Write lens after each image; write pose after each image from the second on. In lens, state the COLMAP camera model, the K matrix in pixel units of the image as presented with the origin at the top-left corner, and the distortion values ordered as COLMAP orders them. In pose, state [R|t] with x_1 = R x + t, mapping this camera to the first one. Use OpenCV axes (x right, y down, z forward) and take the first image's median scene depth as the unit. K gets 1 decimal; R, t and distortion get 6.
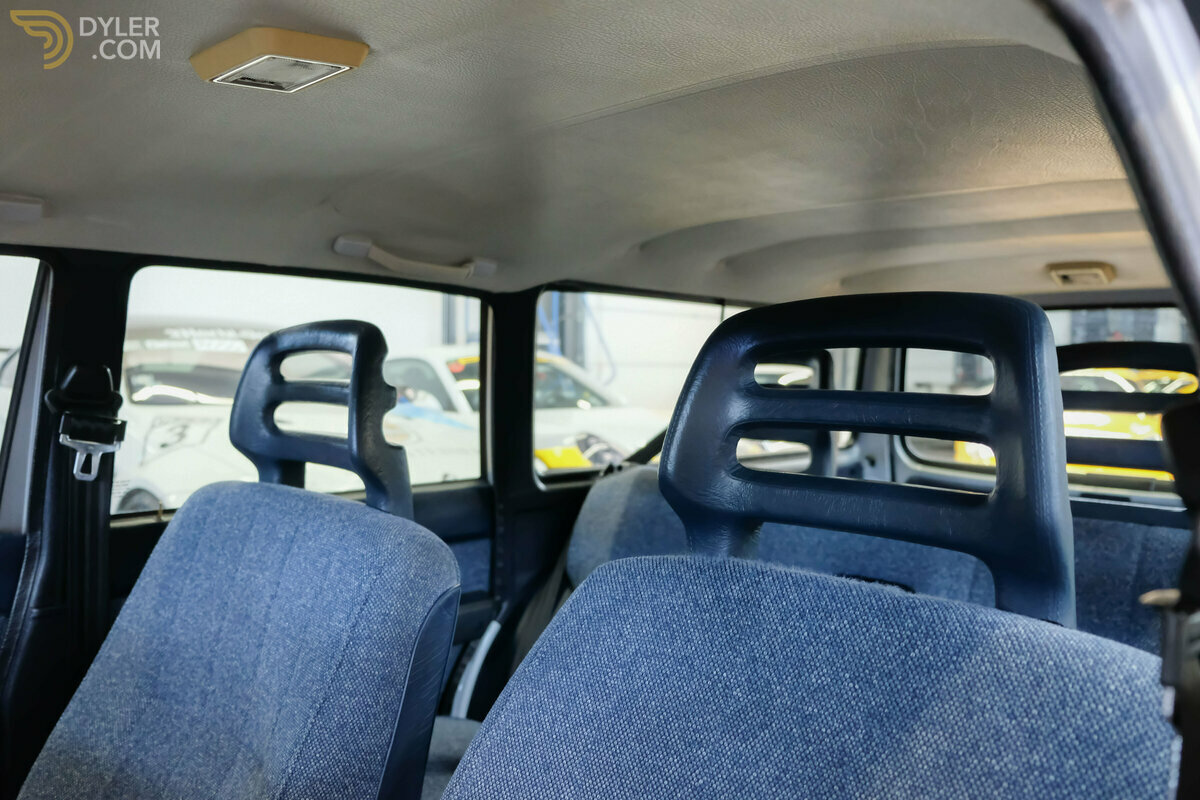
lens RADIAL K [[923.4, 0, 602.7], [0, 923.4, 409.2], [0, 0, 1]] dist [0.001334, 0.001096]
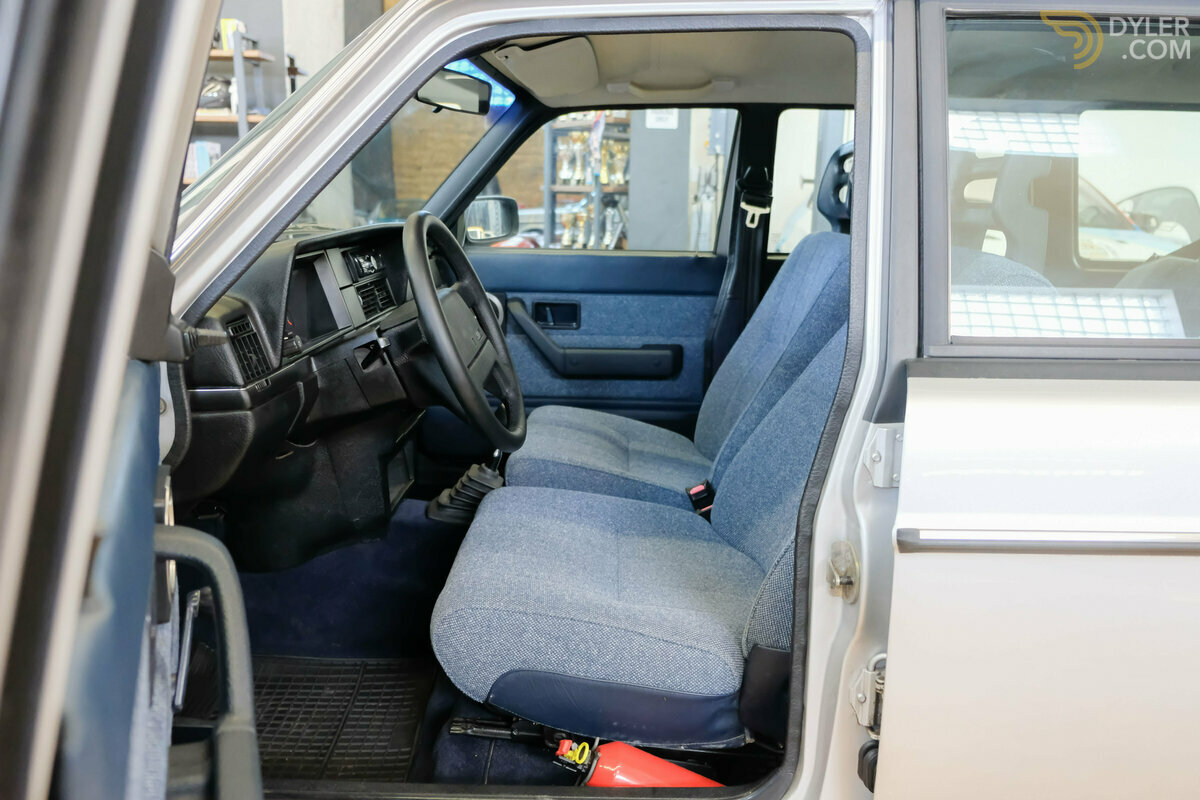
lens RADIAL K [[979.9, 0, 608.1], [0, 979.9, 404.9], [0, 0, 1]] dist [0.006658, 0.001826]
pose [[0.670796, 0.148721, -0.726577, 0.771383], [-0.043460, 0.985887, 0.161675, 0.123861], [0.740367, -0.076874, 0.667793, -0.604255]]
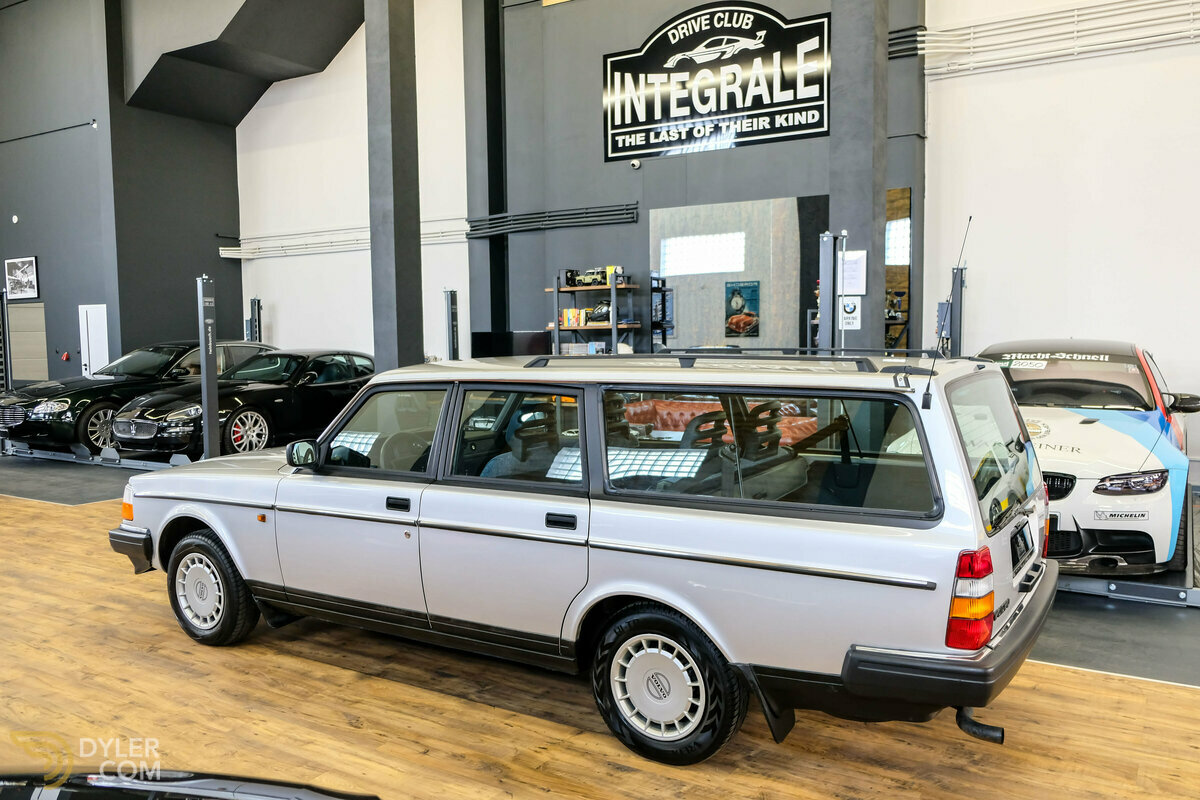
lens RADIAL K [[923.4, 0, 610.9], [0, 923.4, 395.6], [0, 0, 1]] dist [0.001334, 0.001096]
pose [[0.203214, 0.040571, -0.978293, 3.791515], [-0.029666, 0.998938, 0.035265, -0.236780], [0.978685, 0.021856, 0.204202, 0.154475]]
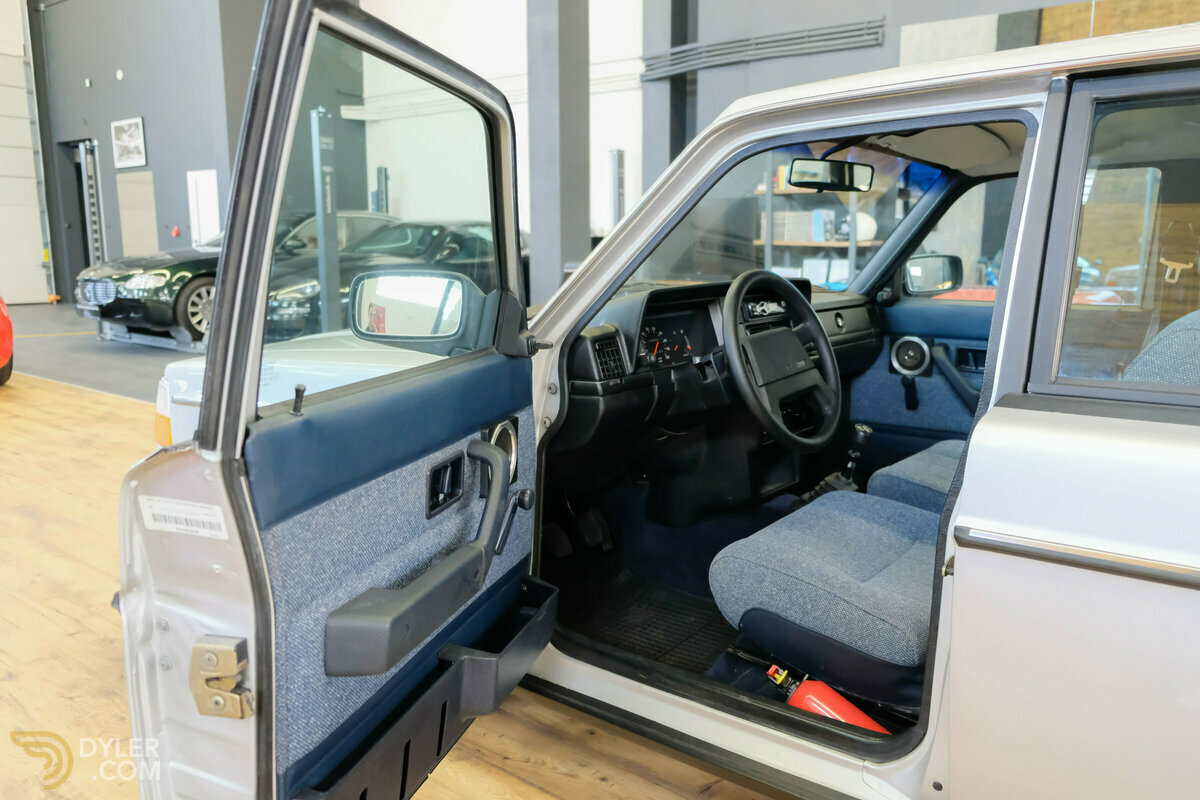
lens RADIAL K [[923.4, 0, 607.2], [0, 923.4, 402.2], [0, 0, 1]] dist [0.001334, 0.001096]
pose [[0.078619, 0.148989, -0.985708, 1.270776], [-0.048584, 0.988167, 0.145486, 0.099526], [0.995720, 0.036452, 0.084928, -0.315135]]
